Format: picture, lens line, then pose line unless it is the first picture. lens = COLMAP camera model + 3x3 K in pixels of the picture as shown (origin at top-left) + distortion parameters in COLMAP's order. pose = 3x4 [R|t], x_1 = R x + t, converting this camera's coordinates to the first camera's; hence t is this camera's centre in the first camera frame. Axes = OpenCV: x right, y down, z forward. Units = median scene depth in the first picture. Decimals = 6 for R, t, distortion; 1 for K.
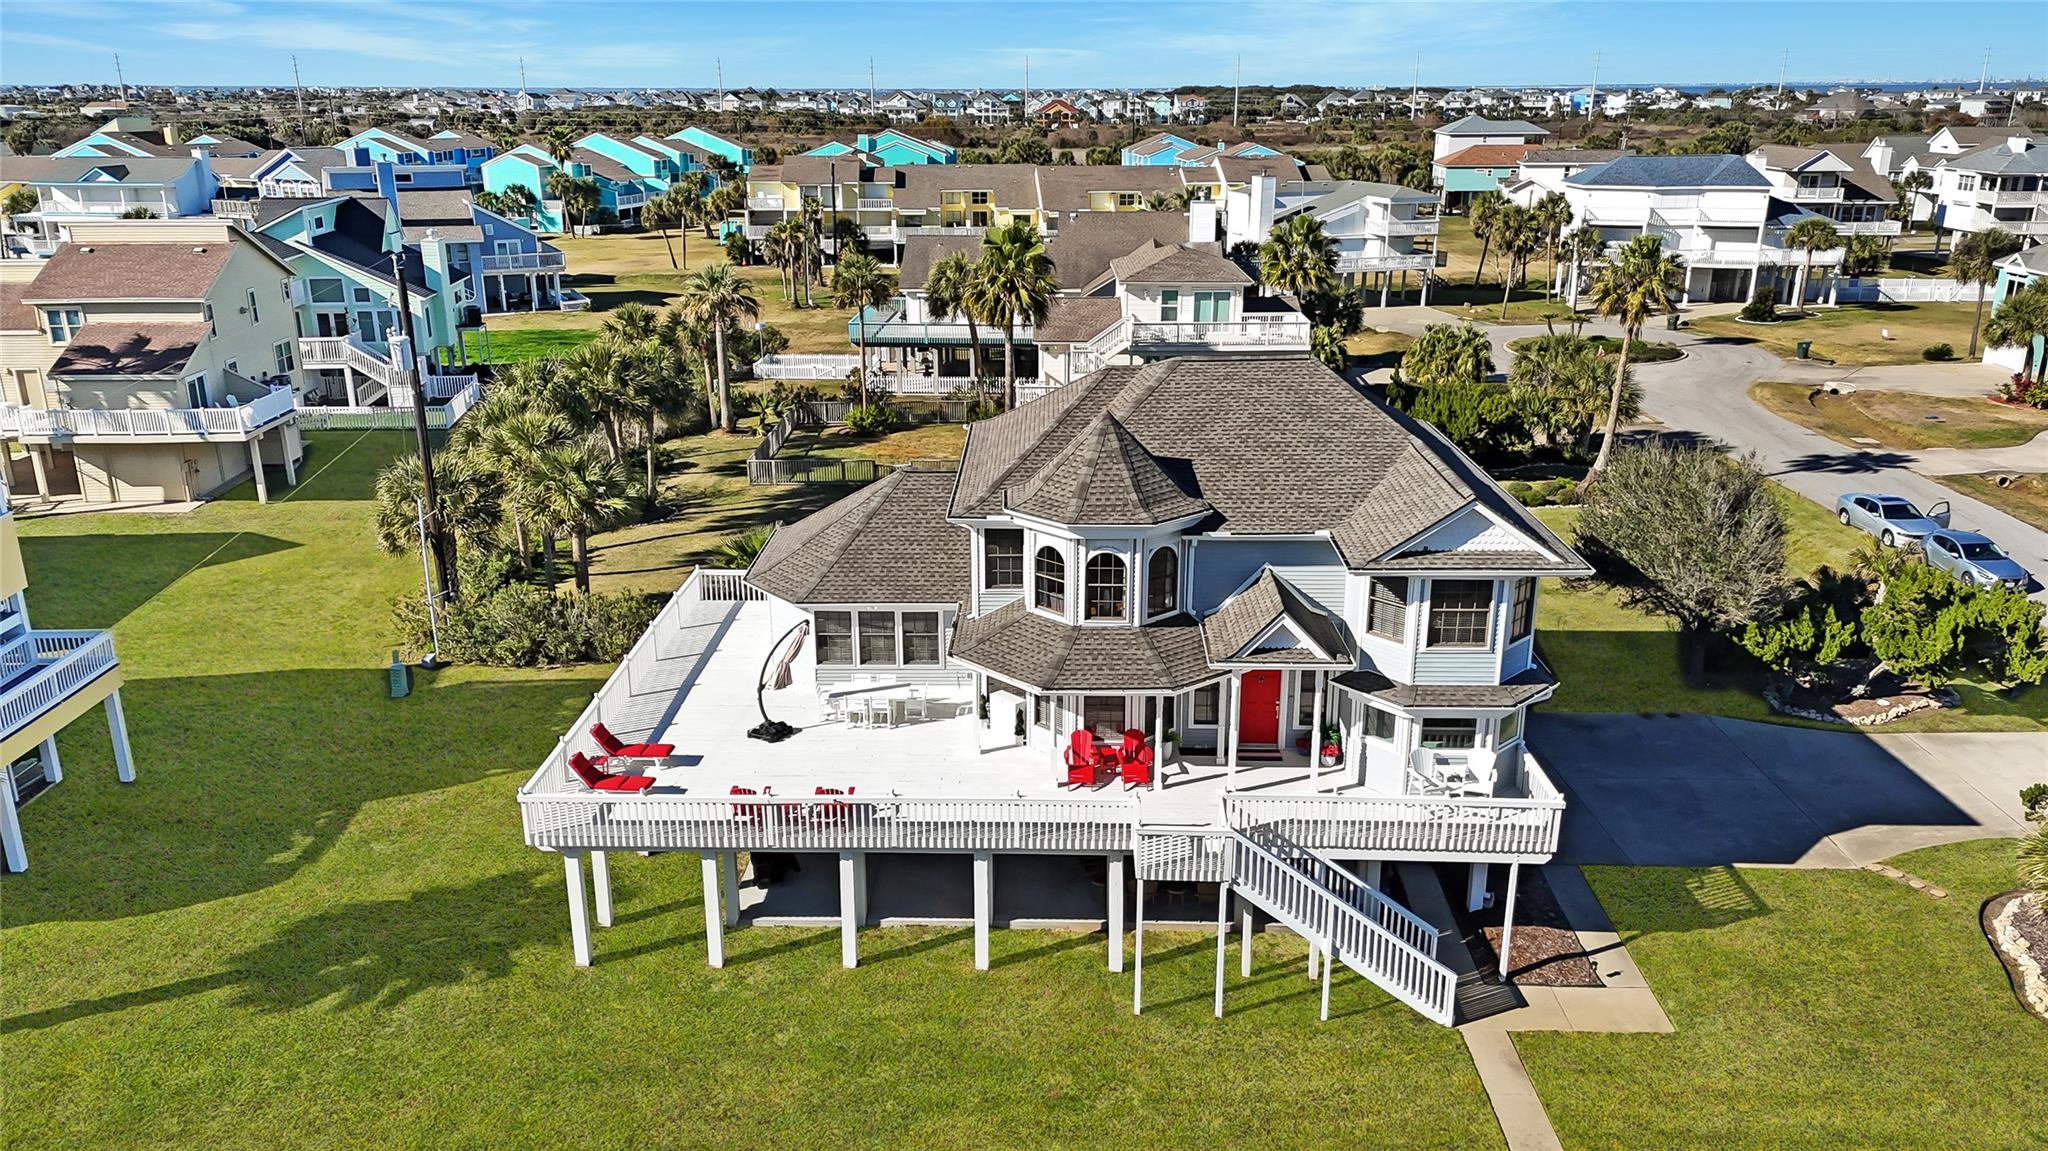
lens RADIAL K [[1521.9, 0, 1024.0], [0, 1521.9, 575.5], [0, 0, 1]] dist [0.179673, -0.277389]
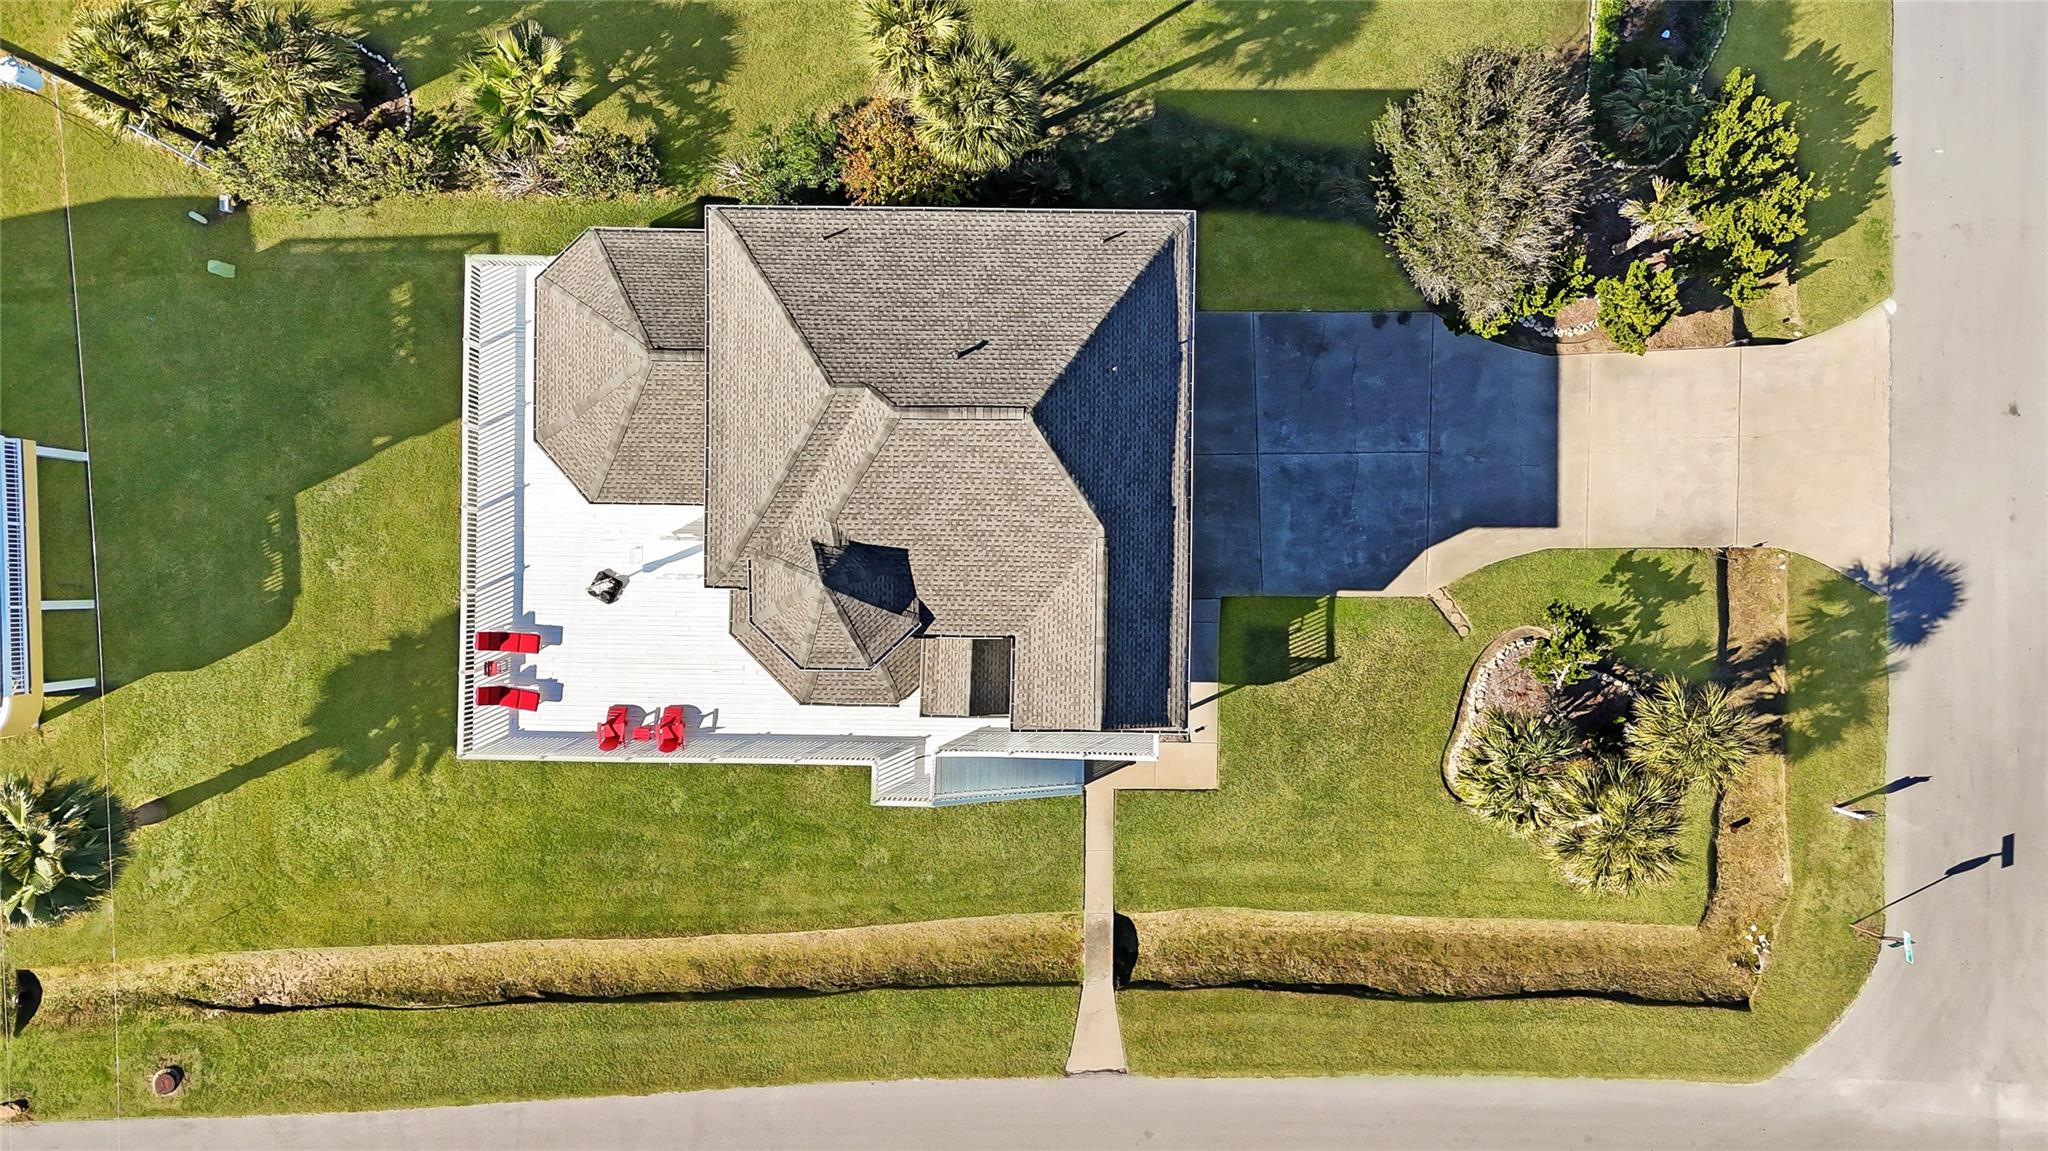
lens RADIAL K [[1608.0, 0, 1024.0], [0, 1608.0, 575.5], [0, 0, 1]] dist [0.123257, -0.129554]
pose [[0.999401, -0.007395, -0.033796, 0.231672], [0.034514, 0.280100, 0.959350, -1.190720], [0.002372, -0.959942, 0.280188, 0.625977]]
